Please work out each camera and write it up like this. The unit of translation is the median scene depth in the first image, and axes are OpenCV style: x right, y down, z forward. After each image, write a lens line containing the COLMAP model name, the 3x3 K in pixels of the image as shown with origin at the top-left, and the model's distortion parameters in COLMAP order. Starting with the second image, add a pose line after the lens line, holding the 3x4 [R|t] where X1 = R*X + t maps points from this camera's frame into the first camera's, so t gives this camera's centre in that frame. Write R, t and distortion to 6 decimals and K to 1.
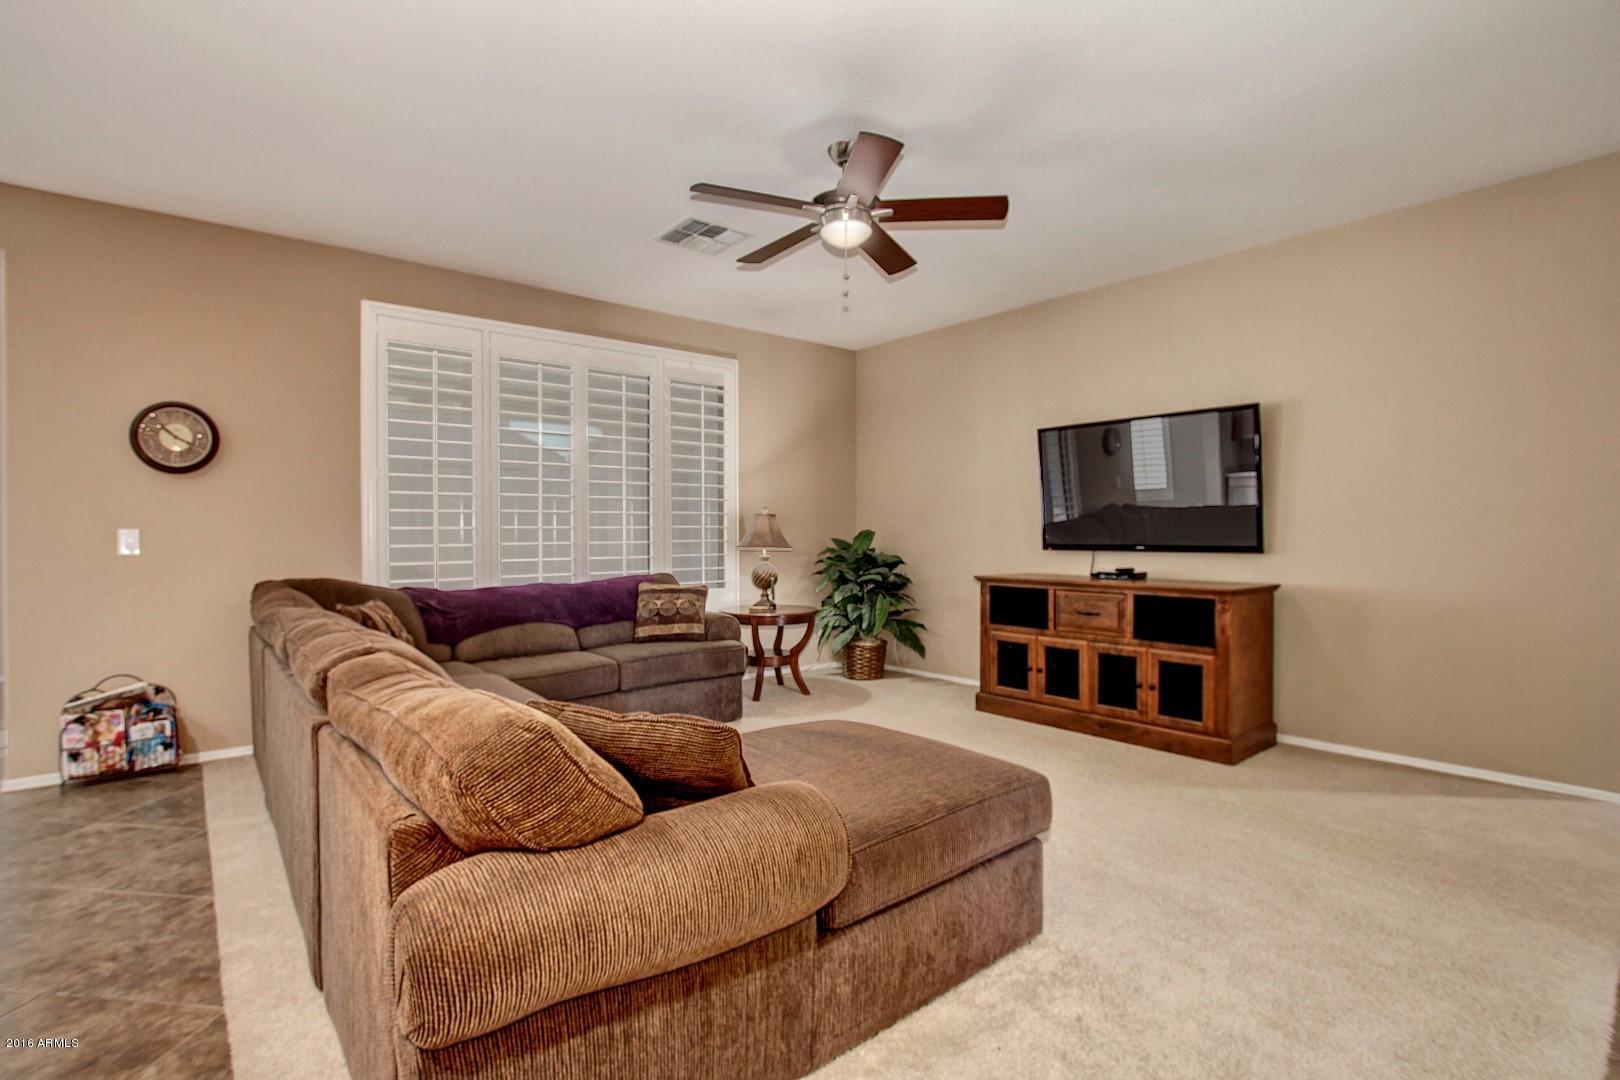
lens RADIAL K [[760.1, 0, 810.5], [0, 760.1, 542.7], [0, 0, 1]] dist [-0.034865, 0.006186]
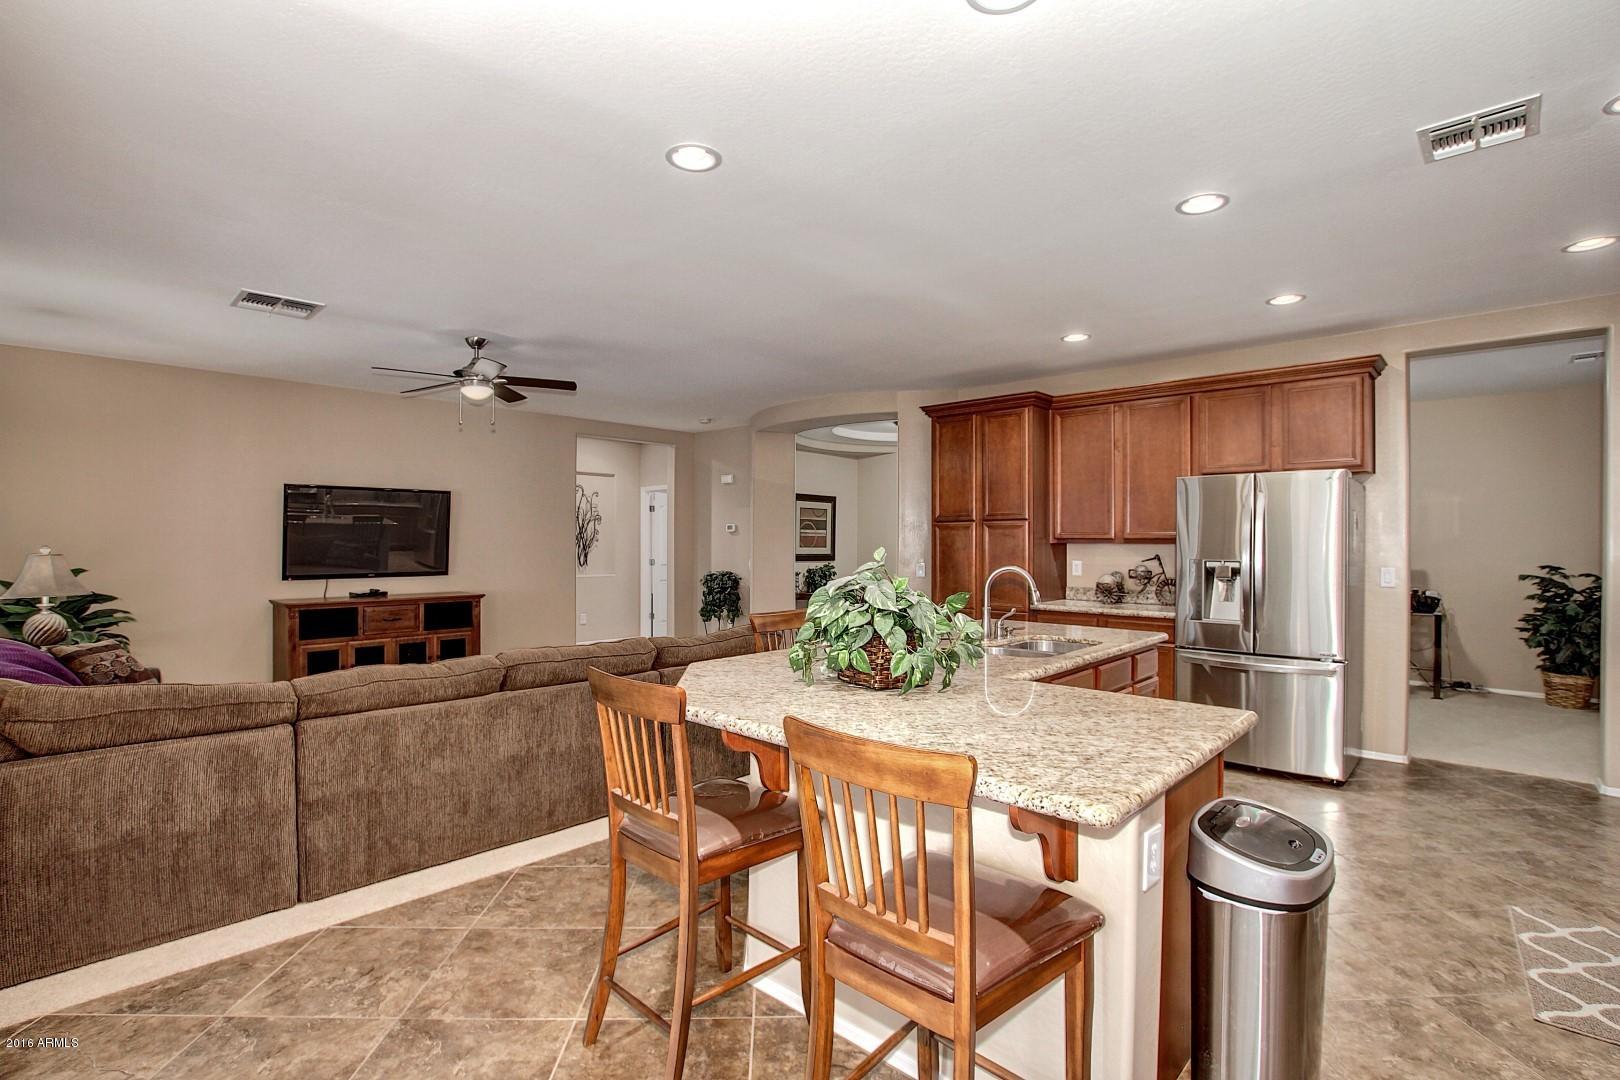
lens RADIAL K [[760.1, 0, 800.5], [0, 760.1, 534.1], [0, 0, 1]] dist [-0.034865, 0.006186]
pose [[-0.110714, 0.009043, 0.993811, -1.151441], [0.008175, 0.999933, -0.008188, -0.055765], [-0.993819, 0.007218, -0.110781, 0.332161]]
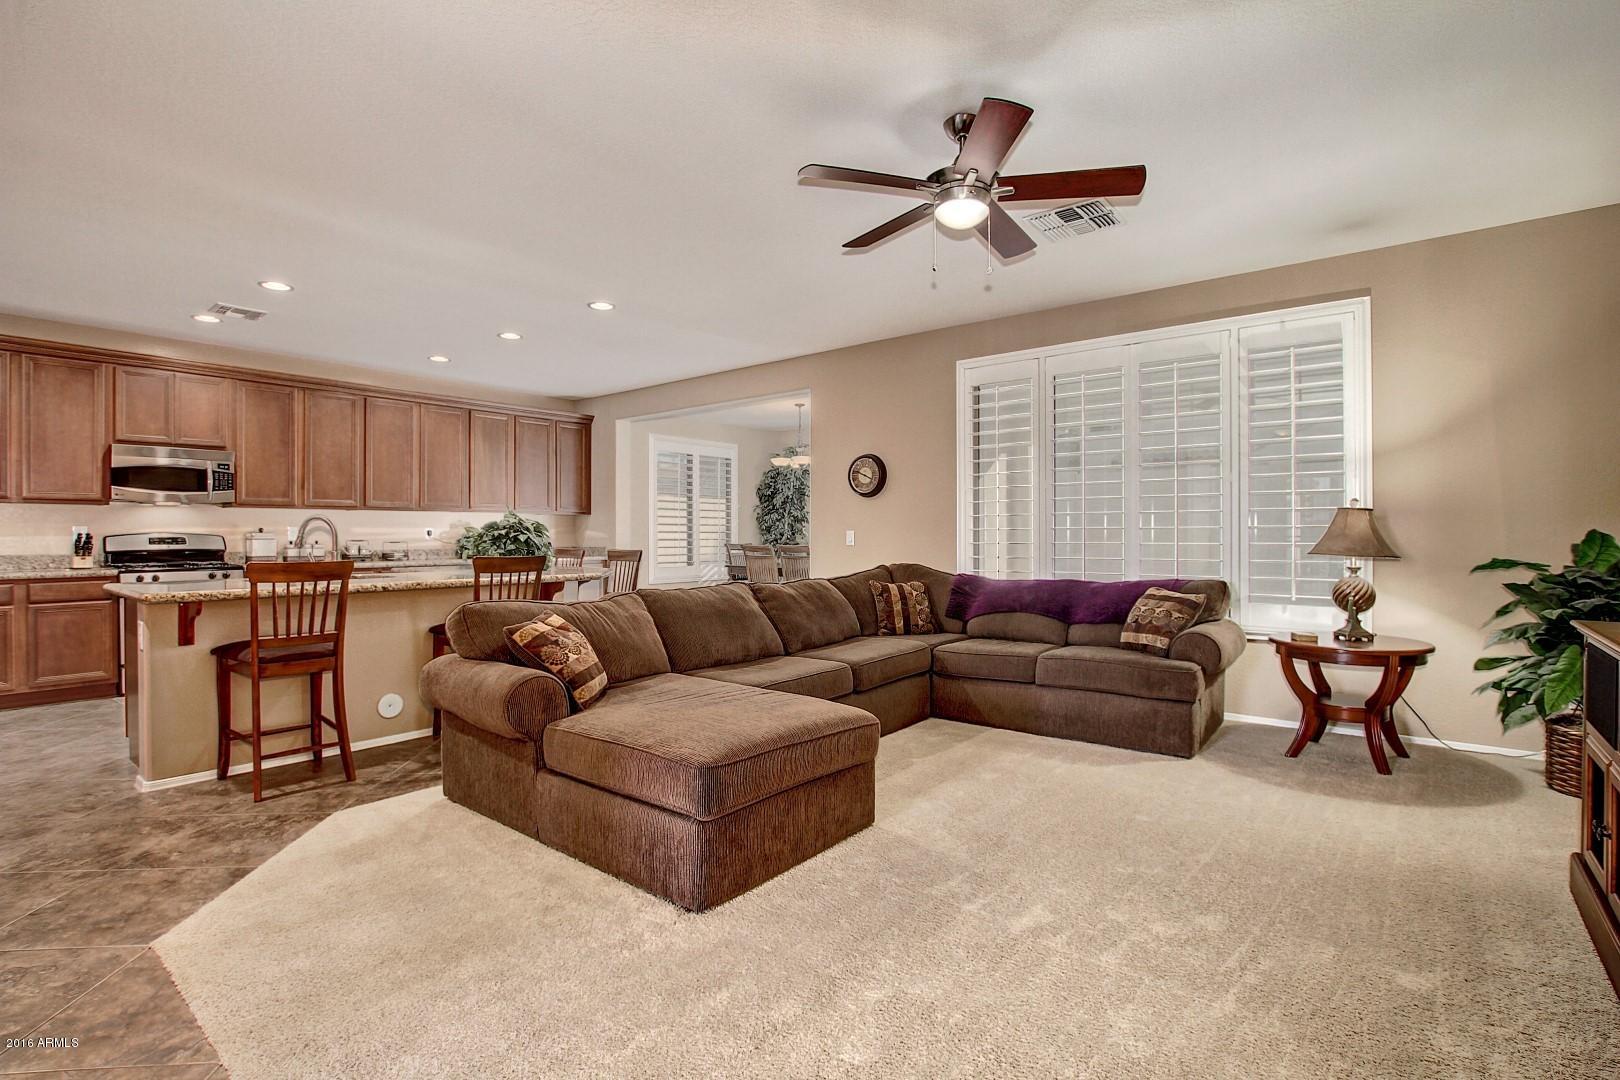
lens RADIAL K [[760.1, 0, 815.2], [0, 760.1, 537.6], [0, 0, 1]] dist [-0.034865, 0.006186]
pose [[0.192898, 0.007297, -0.981192, 0.652871], [-0.012139, 0.999914, 0.005050, -0.007723], [0.981144, 0.010936, 0.192970, 0.451093]]
